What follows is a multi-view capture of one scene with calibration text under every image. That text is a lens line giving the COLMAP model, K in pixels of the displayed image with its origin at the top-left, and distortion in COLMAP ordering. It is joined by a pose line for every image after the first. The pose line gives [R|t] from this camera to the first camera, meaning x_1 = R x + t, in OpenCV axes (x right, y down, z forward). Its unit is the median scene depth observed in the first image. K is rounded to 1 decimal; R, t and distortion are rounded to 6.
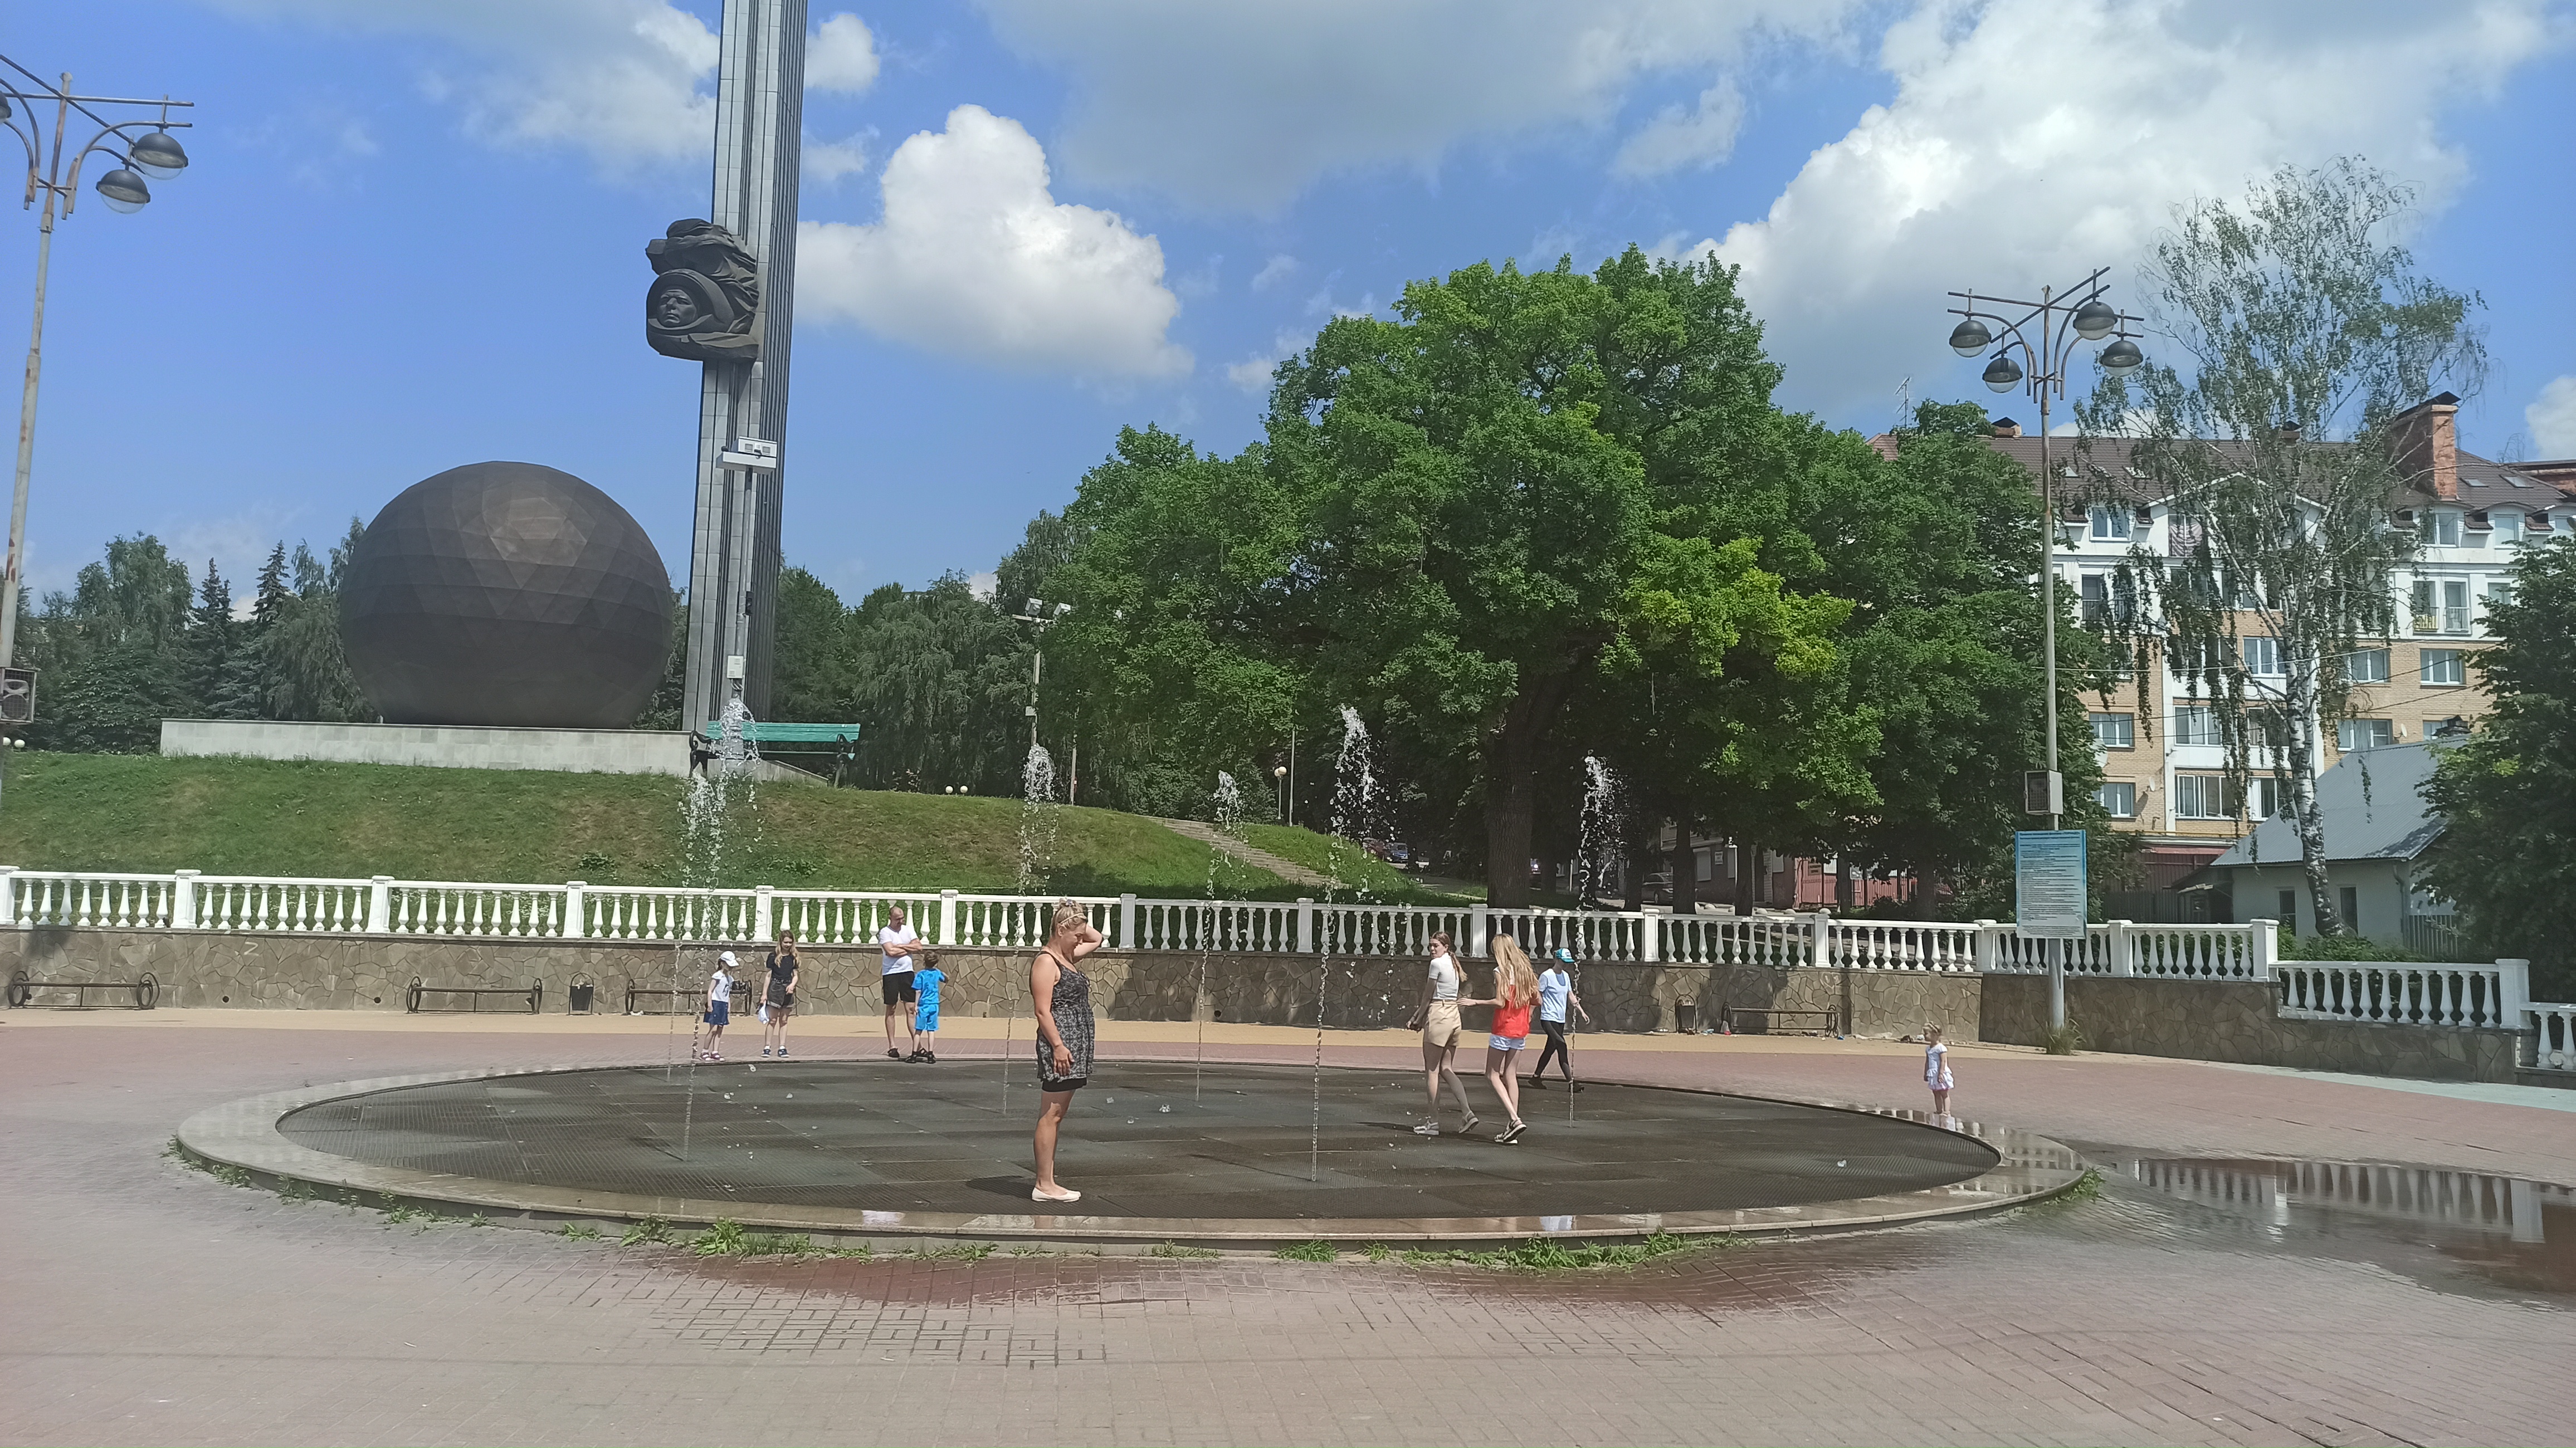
lens RADIAL K [[3193.5, 0, 1288.0], [0, 3193.5, 724.0], [0, 0, 1]] dist [0.013079, 0.032032]
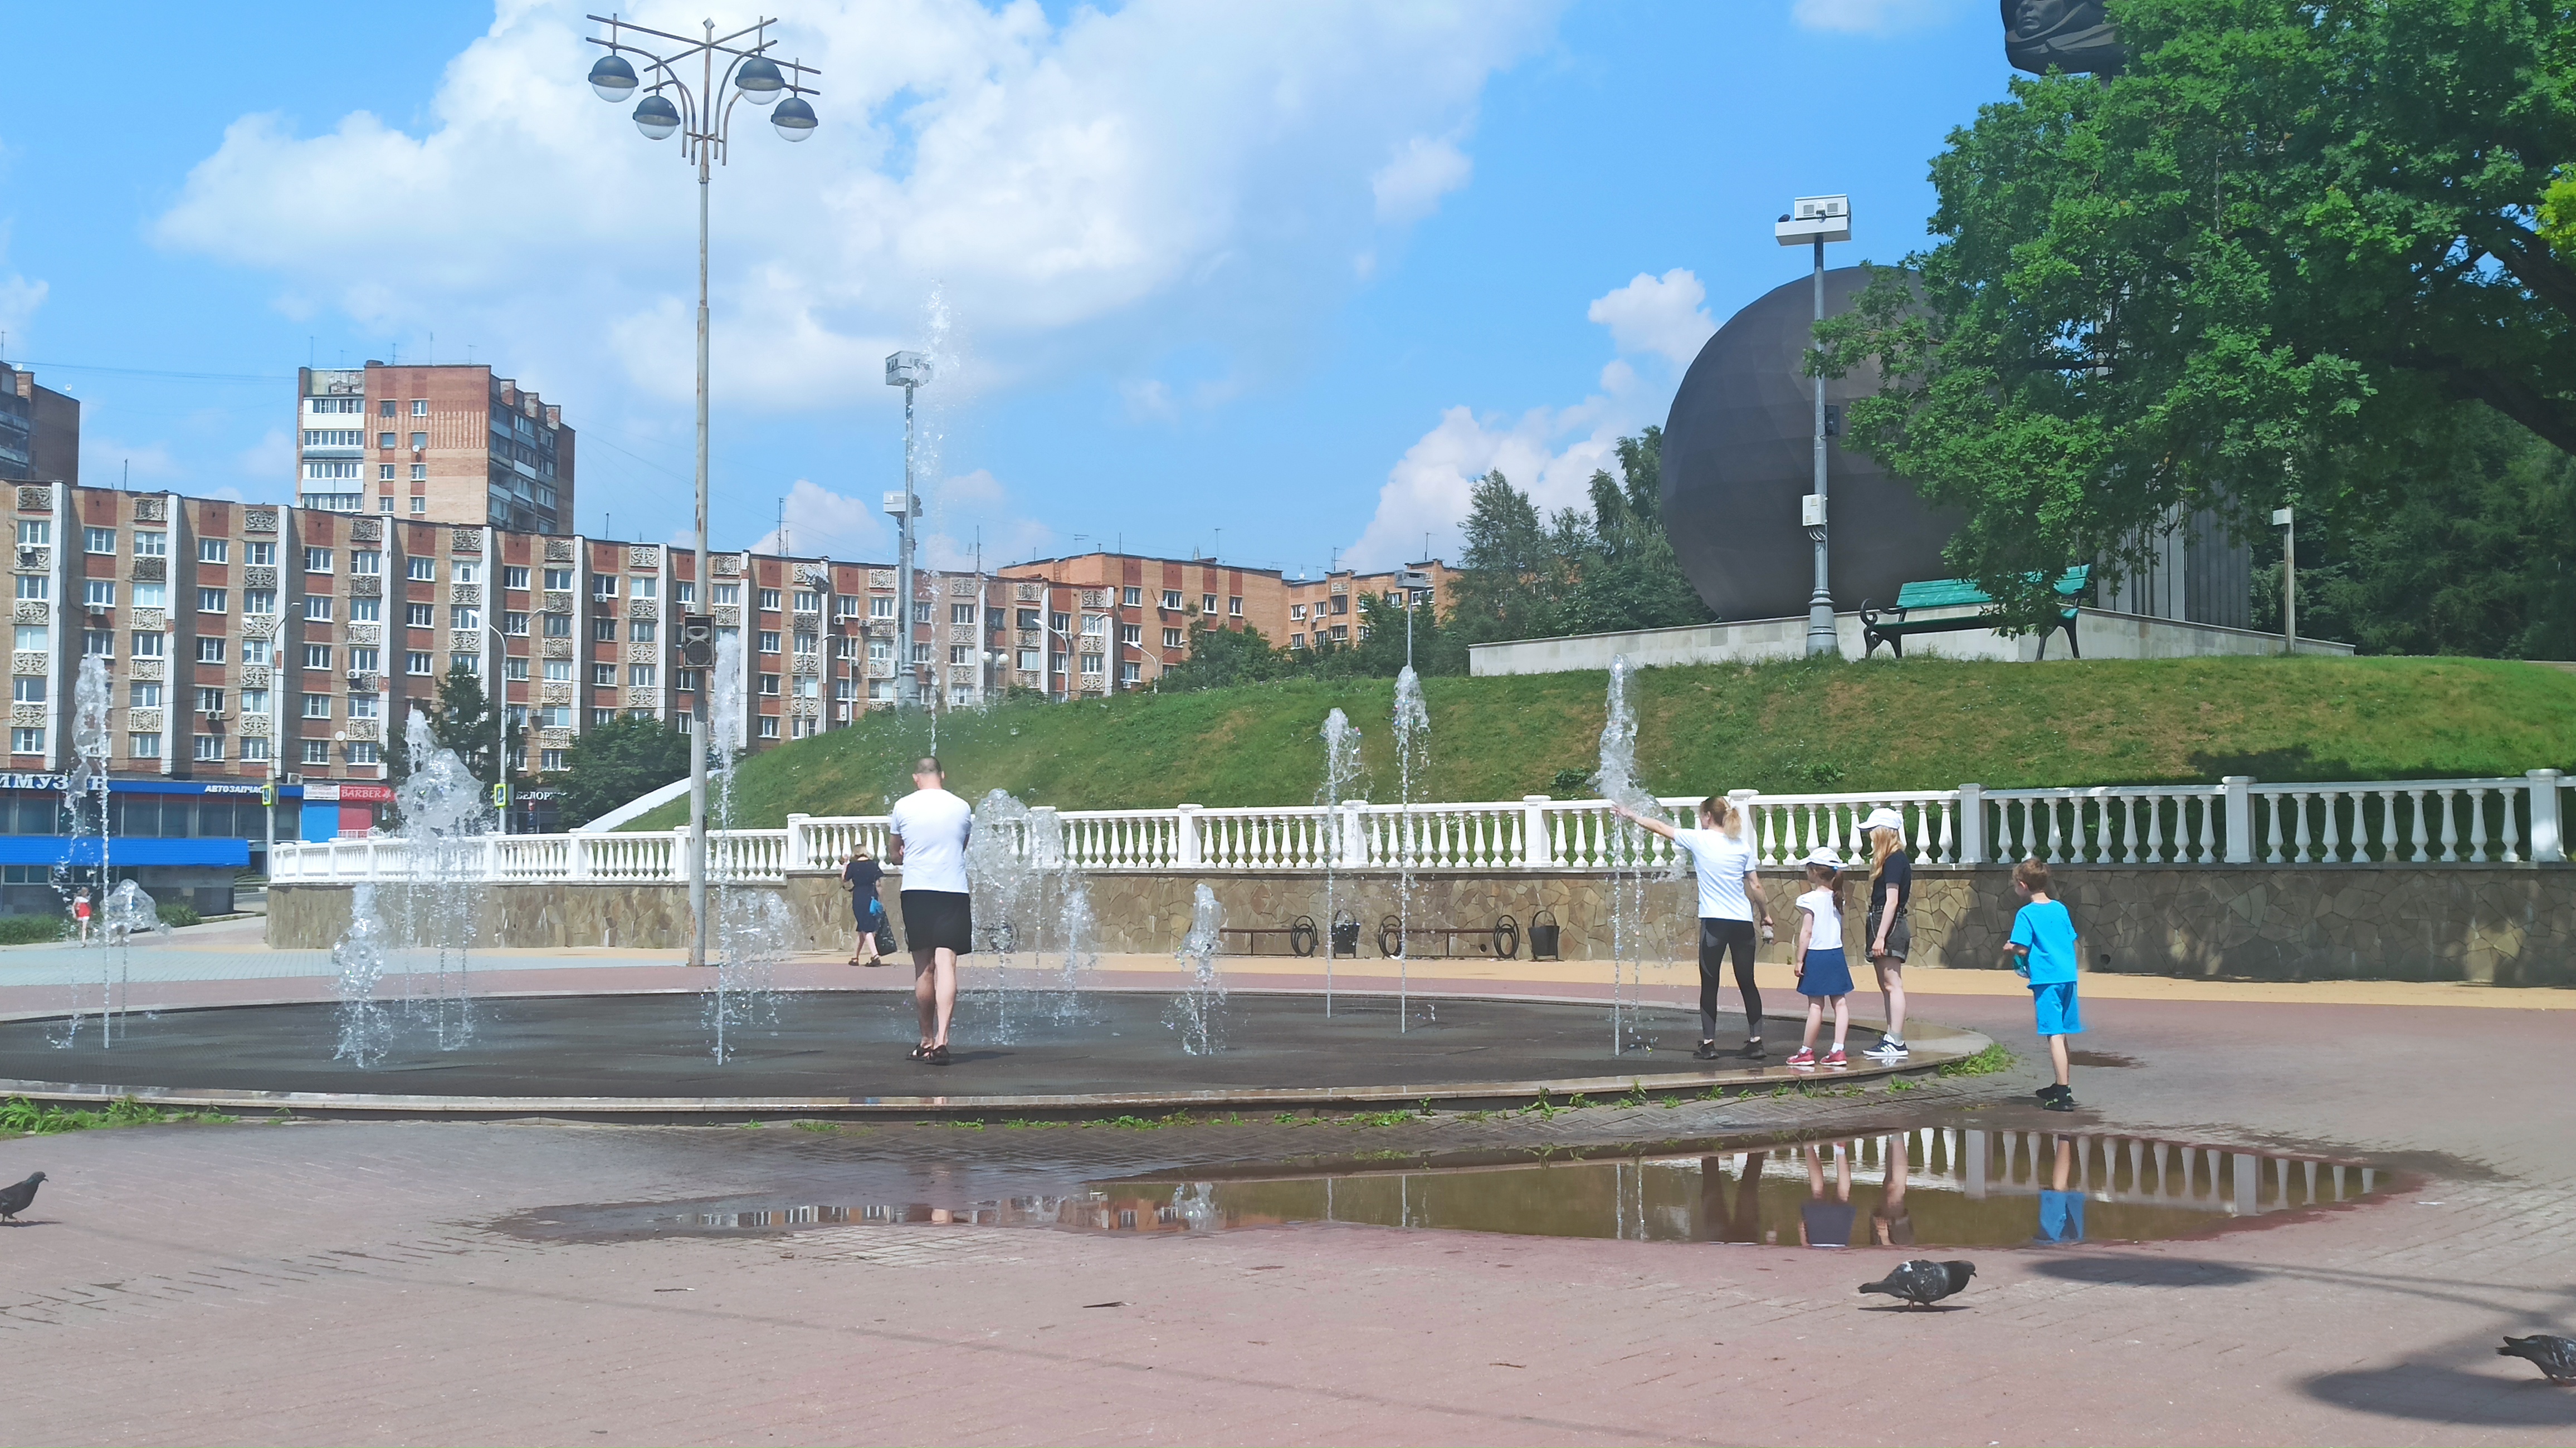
lens RADIAL K [[3193.5, 0, 1288.0], [0, 3193.5, 724.0], [0, 0, 1]] dist [0.013079, 0.032032]
pose [[0.486899, -0.060460, -0.871363, 0.473485], [0.082493, 0.996325, -0.023035, 0.044291], [0.869554, -0.060666, 0.490098, 0.541028]]
